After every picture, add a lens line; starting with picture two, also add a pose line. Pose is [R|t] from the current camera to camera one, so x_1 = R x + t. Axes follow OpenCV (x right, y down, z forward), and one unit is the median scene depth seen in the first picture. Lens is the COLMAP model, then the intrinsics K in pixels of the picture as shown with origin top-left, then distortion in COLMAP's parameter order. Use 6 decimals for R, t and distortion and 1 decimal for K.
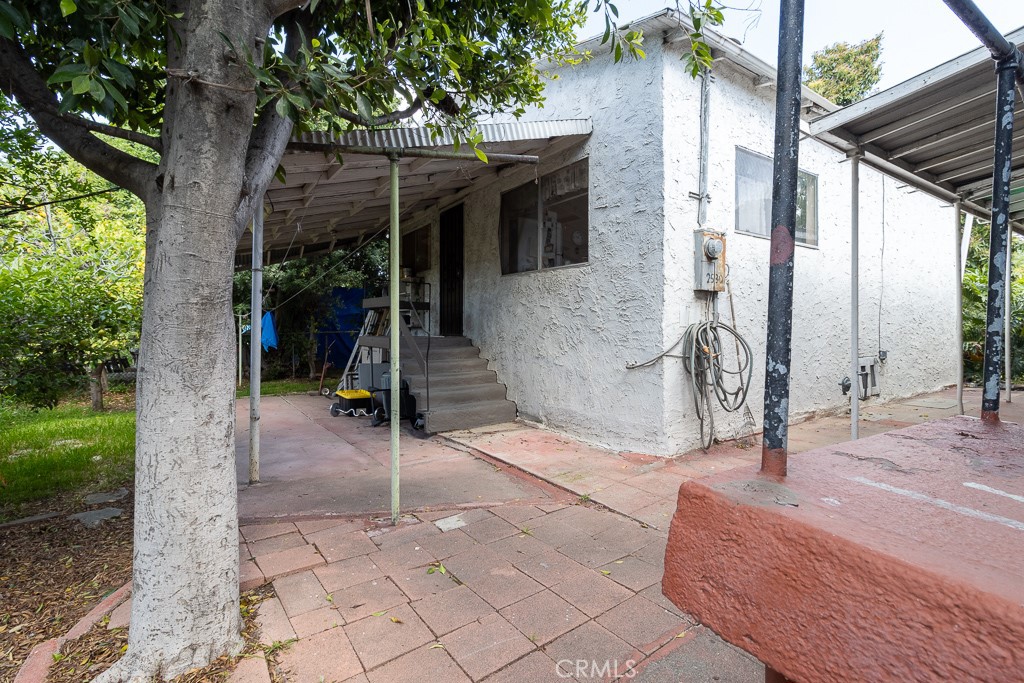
lens RADIAL K [[498.7, 0, 526.2], [0, 498.7, 325.8], [0, 0, 1]] dist [-0.001742, 0.000245]
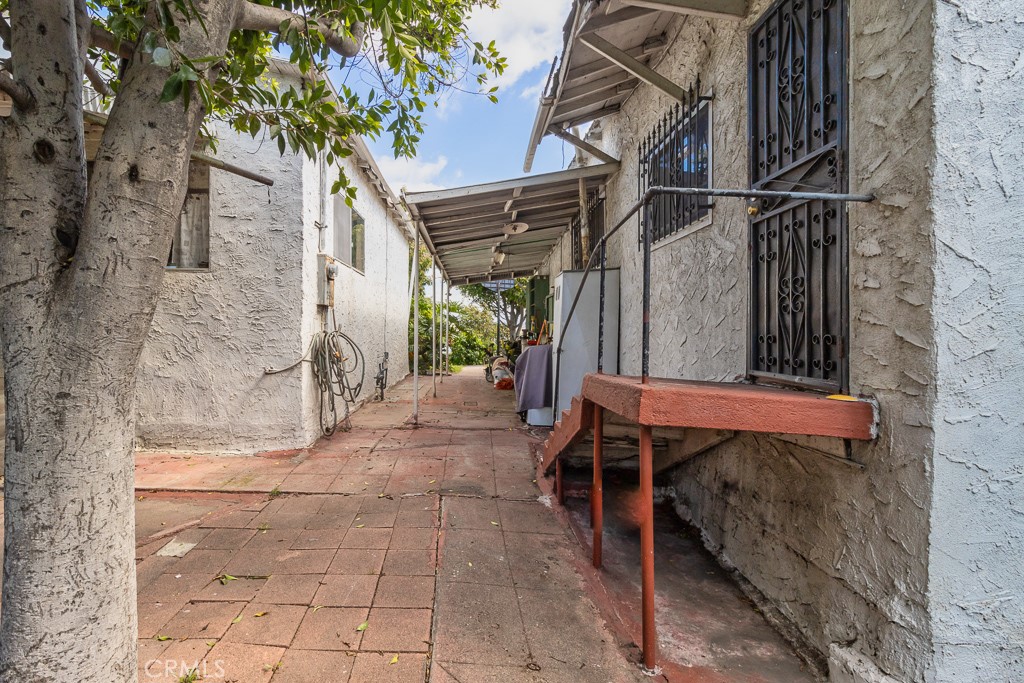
lens RADIAL K [[476.3, 0, 507.5], [0, 476.3, 334.0], [0, 0, 1]] dist [0.001175, -0.000145]
pose [[0.544212, 0.003679, 0.838939, -0.378709], [-0.007365, 0.999973, 0.000393, -0.005339], [-0.838915, -0.006392, 0.544225, 0.003704]]
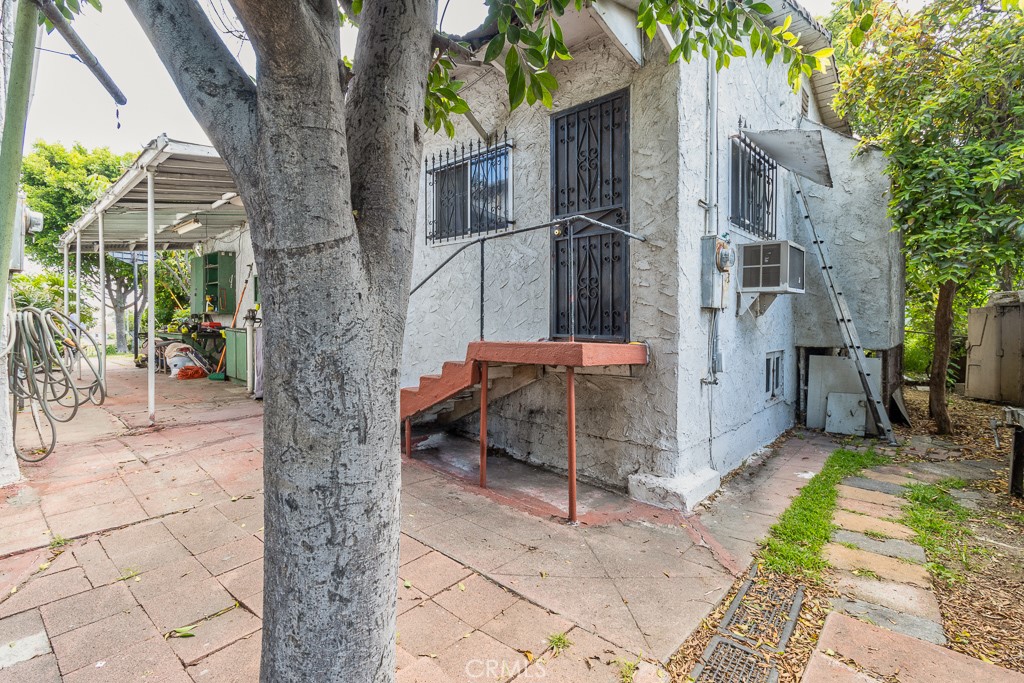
lens RADIAL K [[419.9, 0, 520.9], [0, 419.9, 323.3], [0, 0, 1]] dist [-0.001168, 0.000049]
pose [[-0.233604, -0.015460, 0.972209, -0.512455], [0.002200, 0.999863, 0.016428, 0.004028], [-0.972329, 0.005976, -0.233538, 0.362802]]
